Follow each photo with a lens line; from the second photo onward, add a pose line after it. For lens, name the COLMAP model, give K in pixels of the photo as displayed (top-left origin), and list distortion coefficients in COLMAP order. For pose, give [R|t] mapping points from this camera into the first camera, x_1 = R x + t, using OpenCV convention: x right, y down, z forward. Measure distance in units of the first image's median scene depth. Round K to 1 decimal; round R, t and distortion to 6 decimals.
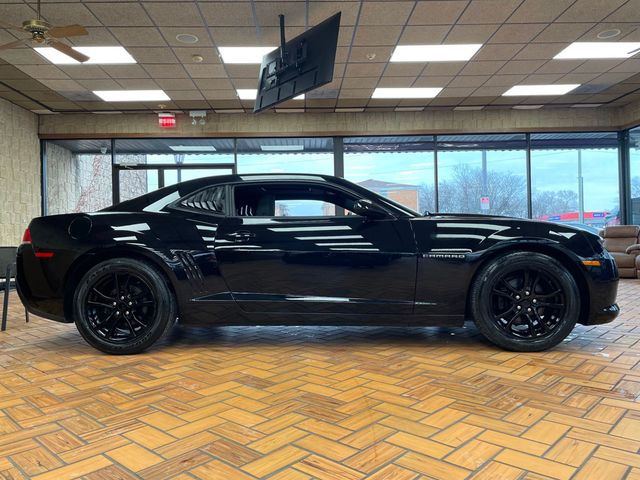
lens RADIAL K [[483.9, 0, 320.0], [0, 483.9, 240.0], [0, 0, 1]] dist [-0.049392, 0.001458]
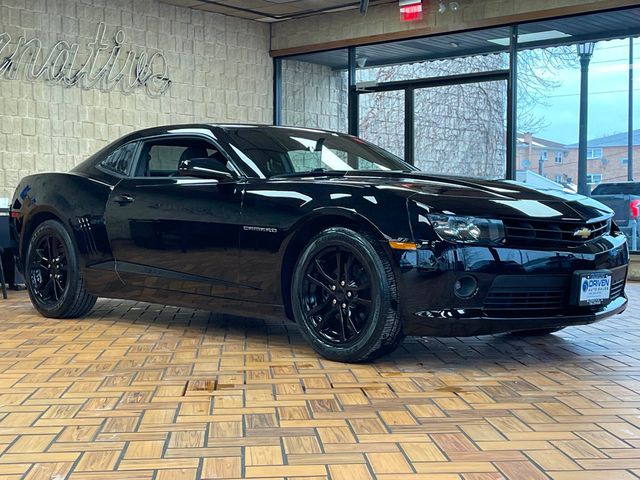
lens RADIAL K [[999.5, 0, 320.0], [0, 999.5, 240.0], [0, 0, 1]] dist [-0.004148, 0.049692]
pose [[0.729966, 0.025258, -0.683016, 0.490588], [0.003949, 0.999144, 0.041169, -0.001969], [0.683472, -0.032749, 0.729242, -0.047608]]
